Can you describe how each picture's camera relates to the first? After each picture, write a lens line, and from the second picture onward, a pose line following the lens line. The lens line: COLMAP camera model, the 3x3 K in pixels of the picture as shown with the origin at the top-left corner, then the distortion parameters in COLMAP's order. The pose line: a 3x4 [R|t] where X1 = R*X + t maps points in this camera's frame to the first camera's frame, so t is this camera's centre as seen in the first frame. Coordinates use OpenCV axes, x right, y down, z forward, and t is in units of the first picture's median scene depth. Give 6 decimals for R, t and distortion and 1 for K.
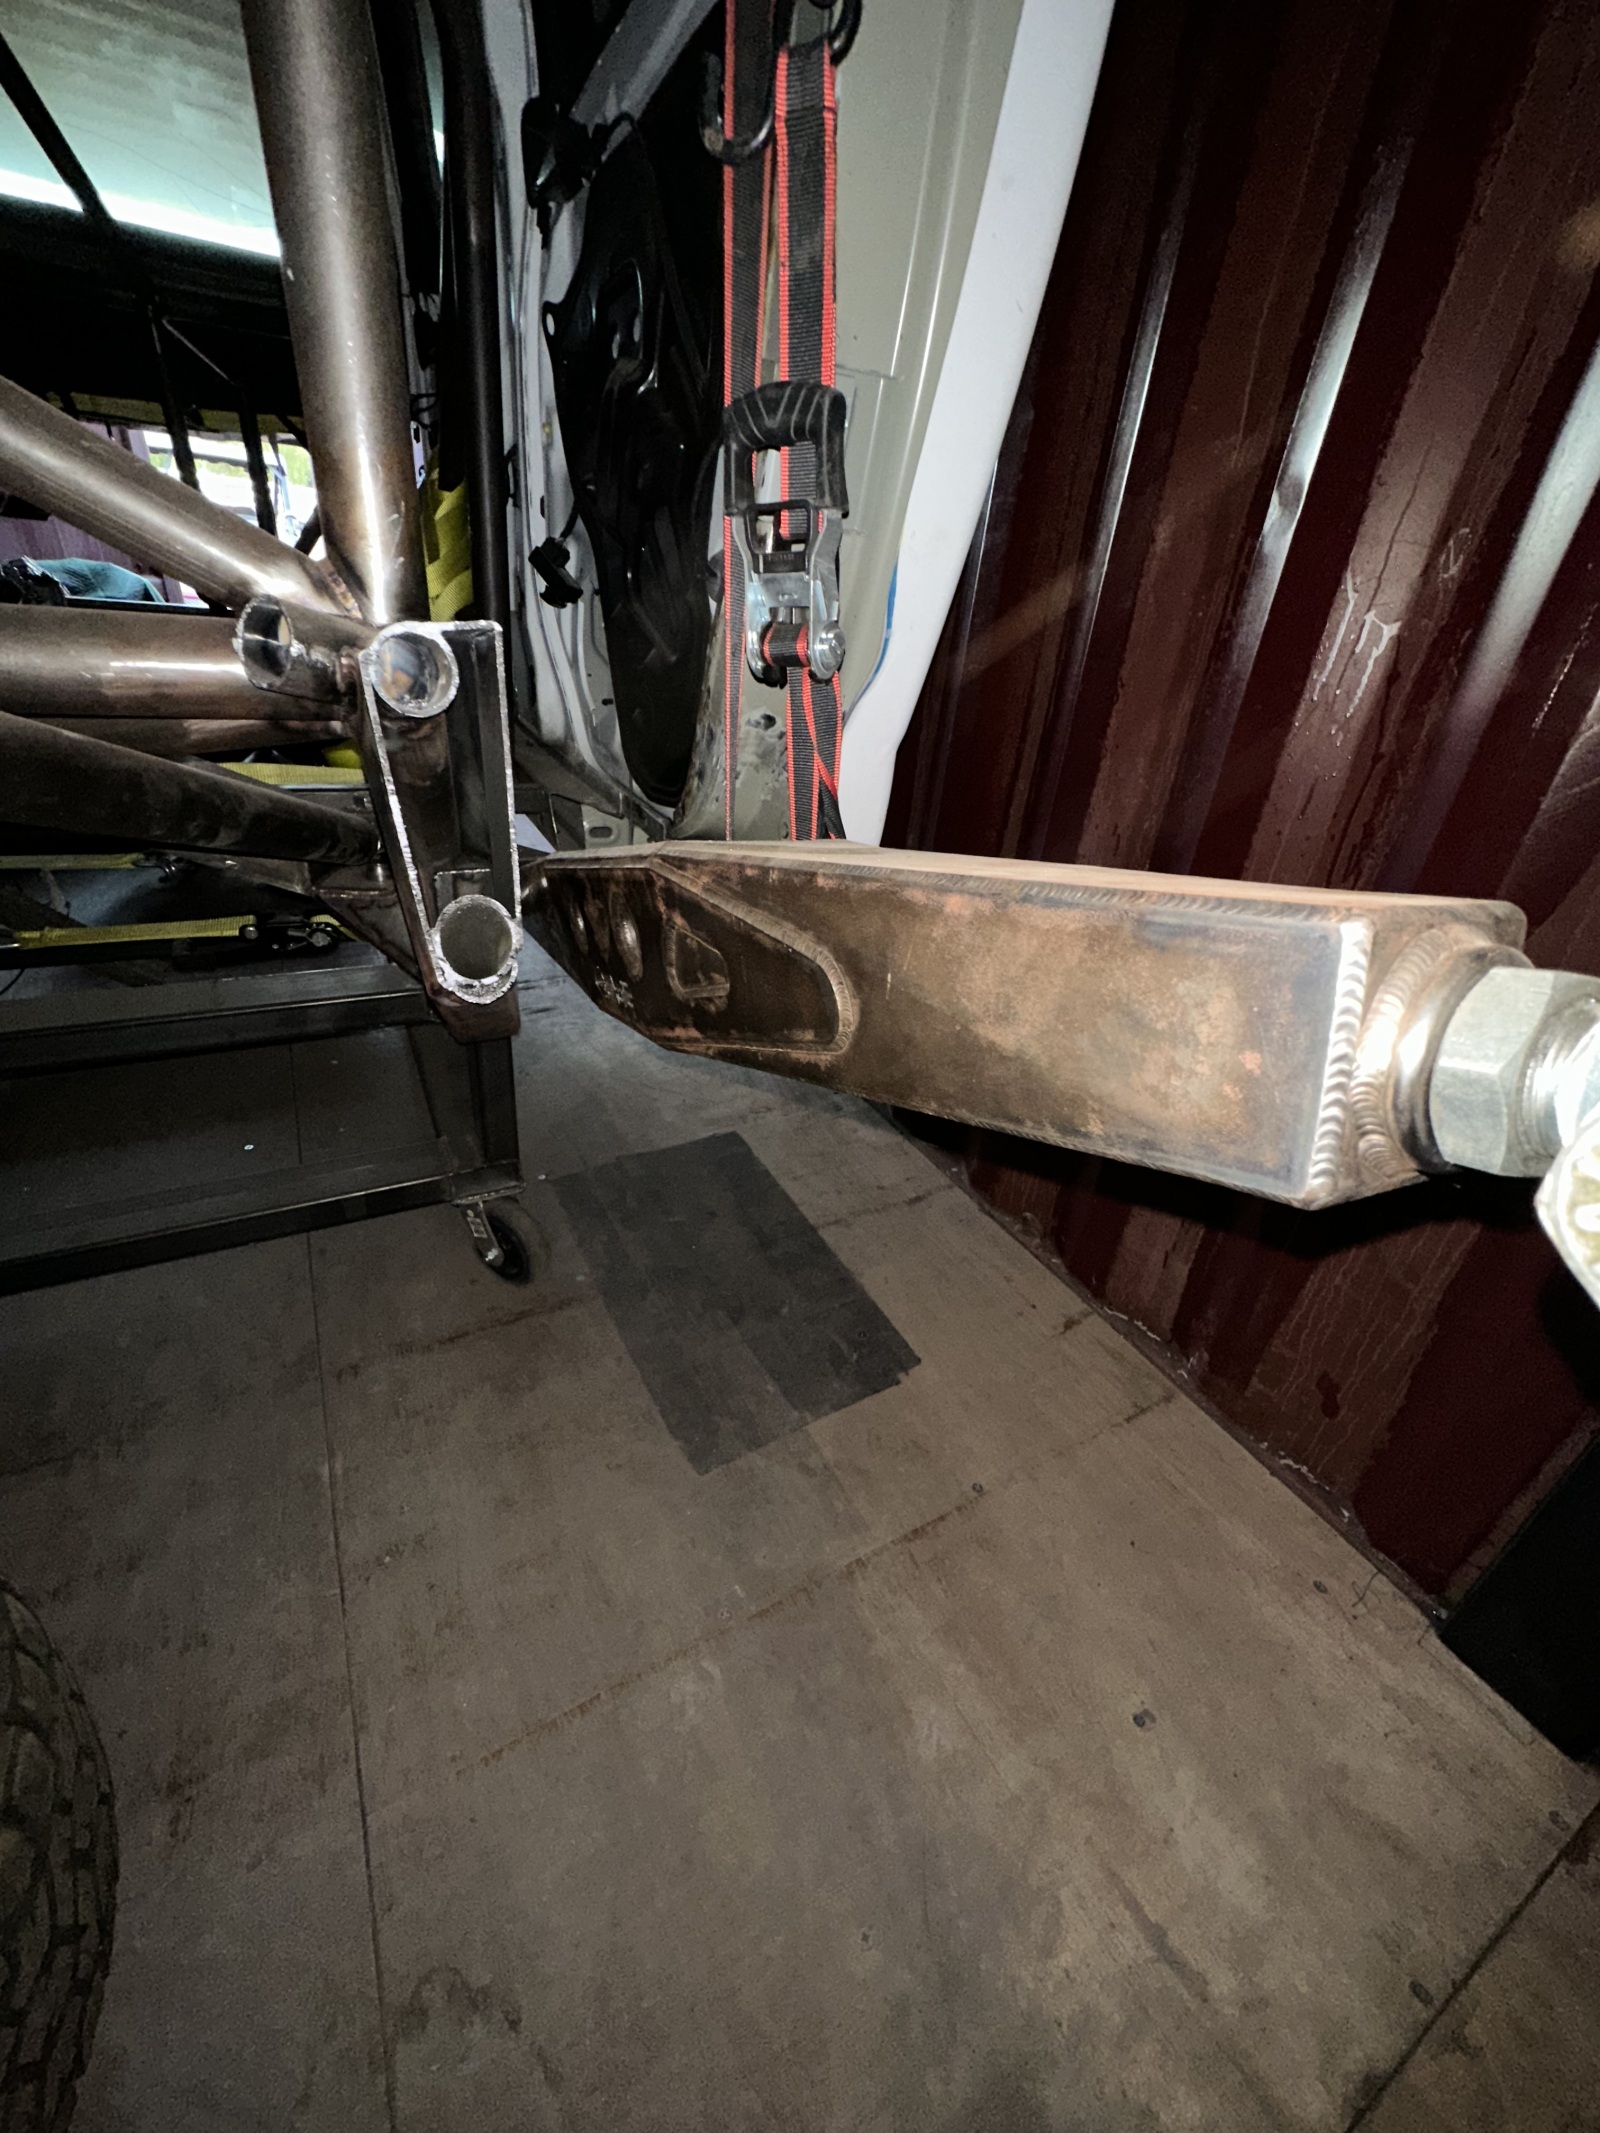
lens RADIAL K [[849.2, 0, 802.1], [0, 849.2, 1065.8], [0, 0, 1]] dist [-0.001582, 0.000707]
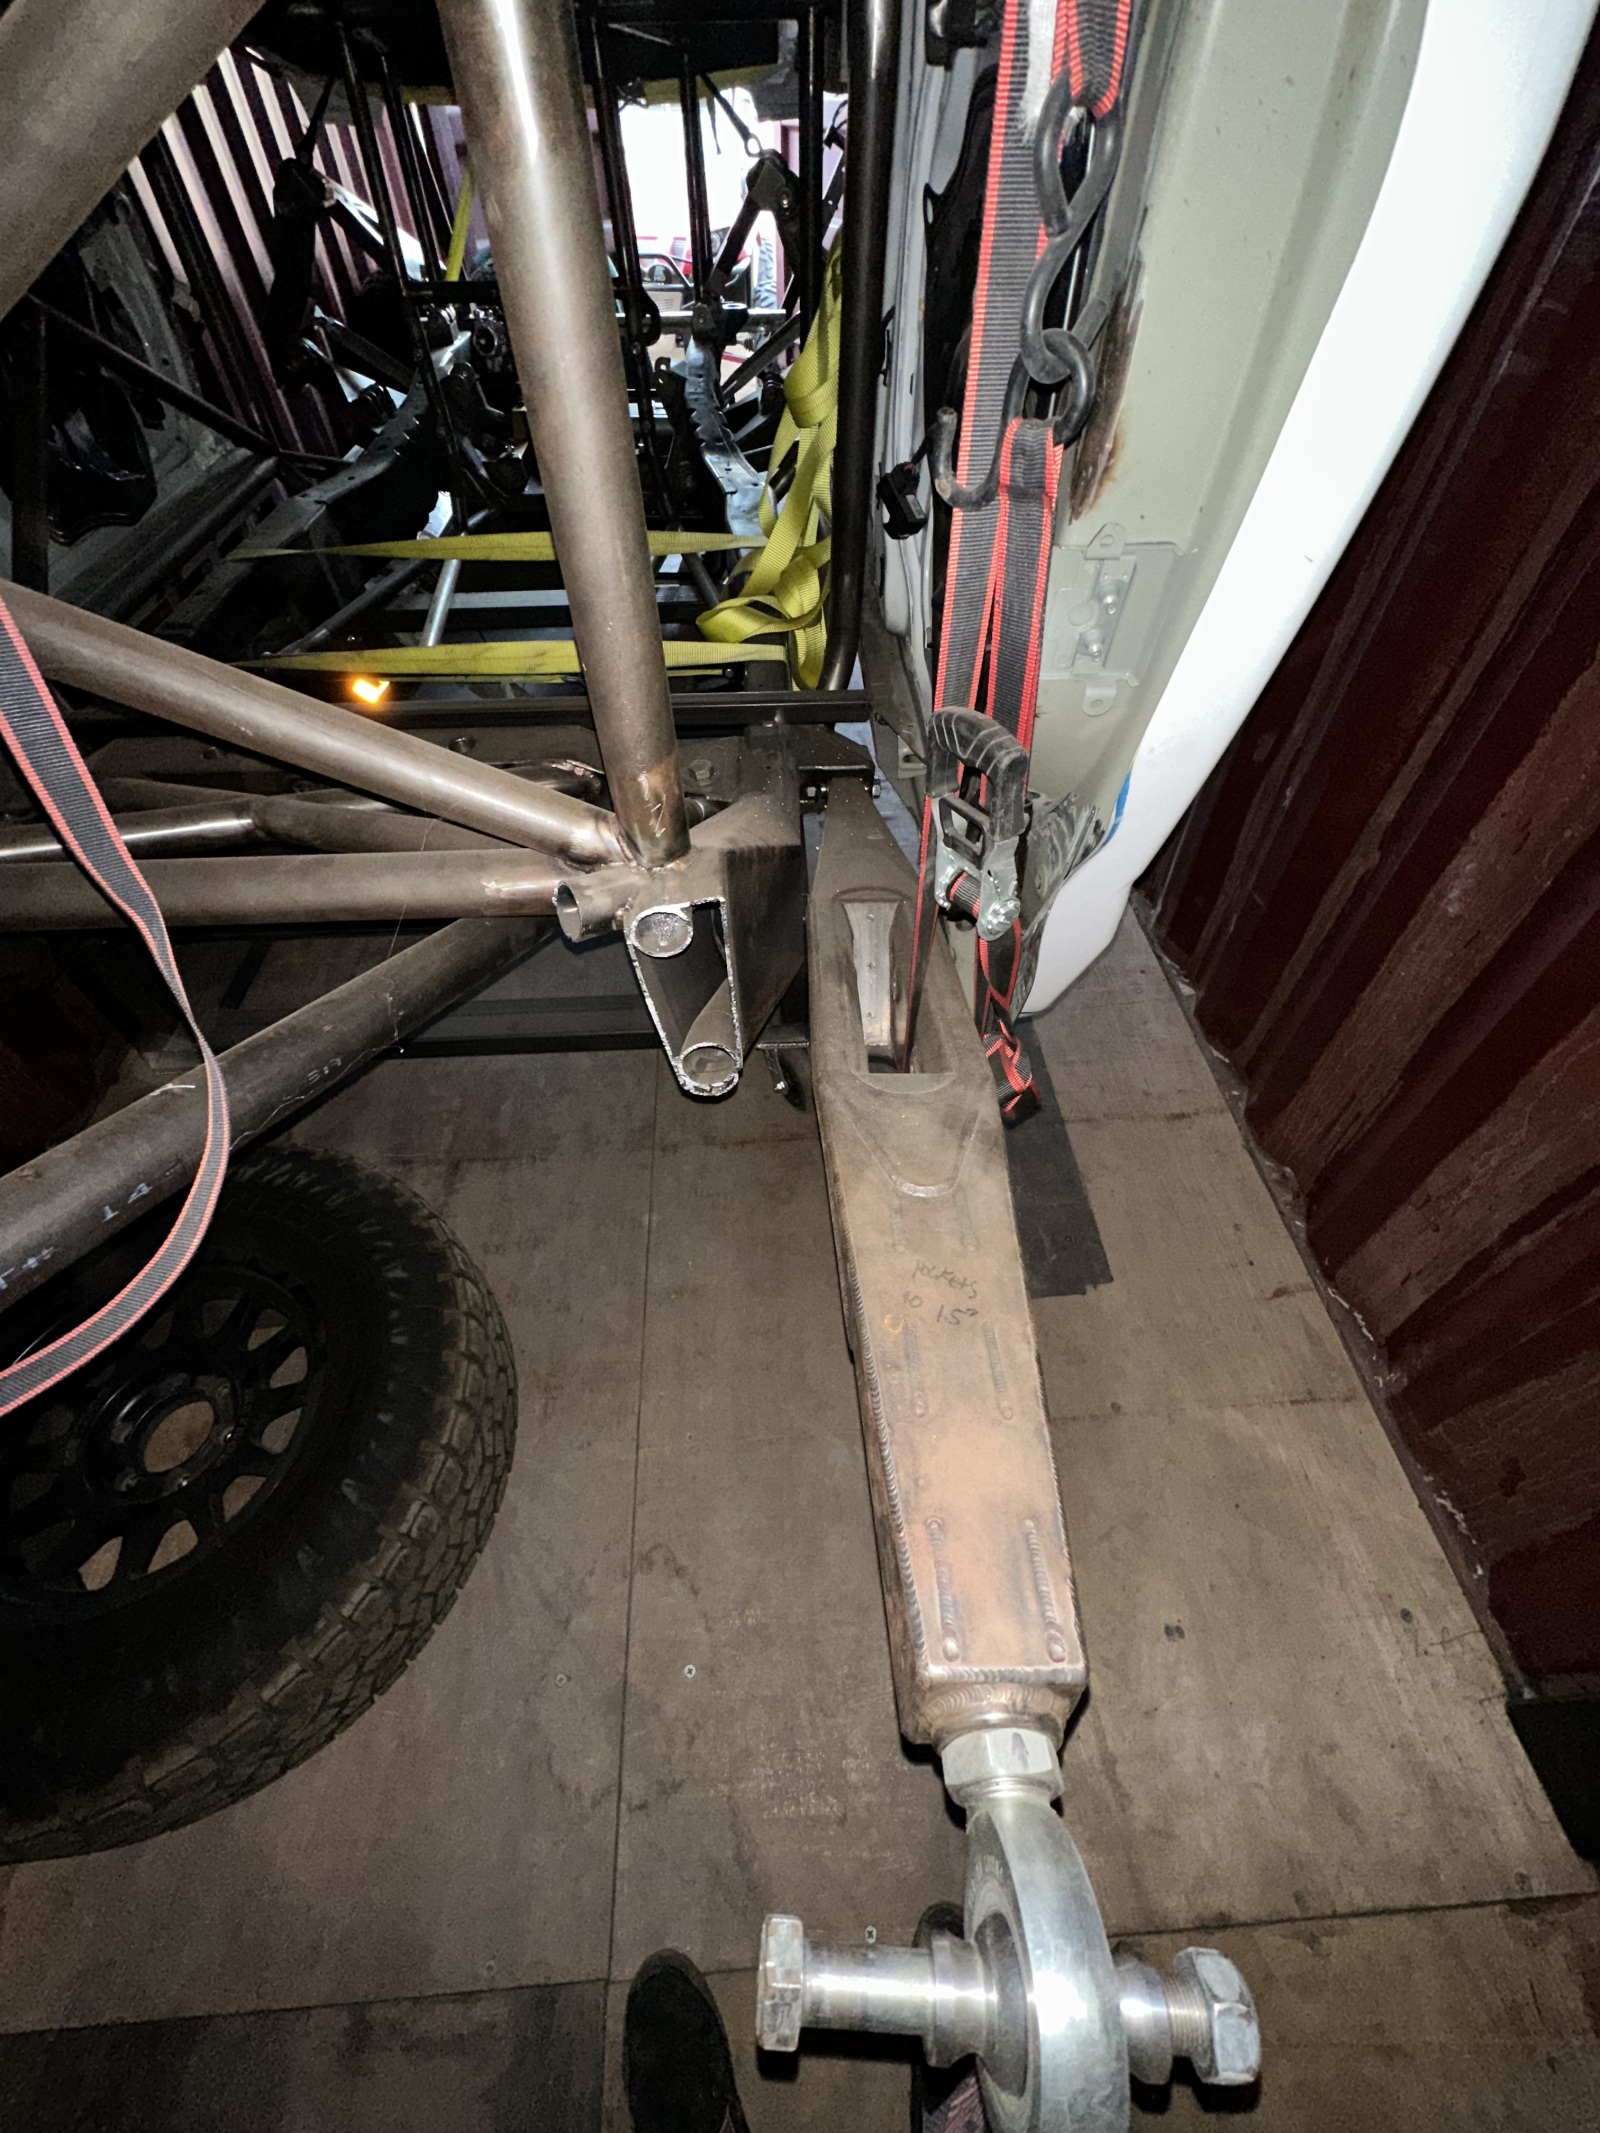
lens RADIAL K [[849.2, 0, 802.3], [0, 849.2, 1068.2], [0, 0, 1]] dist [-0.001582, 0.000707]
pose [[0.898578, 0.263987, -0.350527, 0.115896], [-0.128102, 0.921818, 0.365843, -0.331182], [0.419700, -0.283836, 0.862142, -0.057386]]
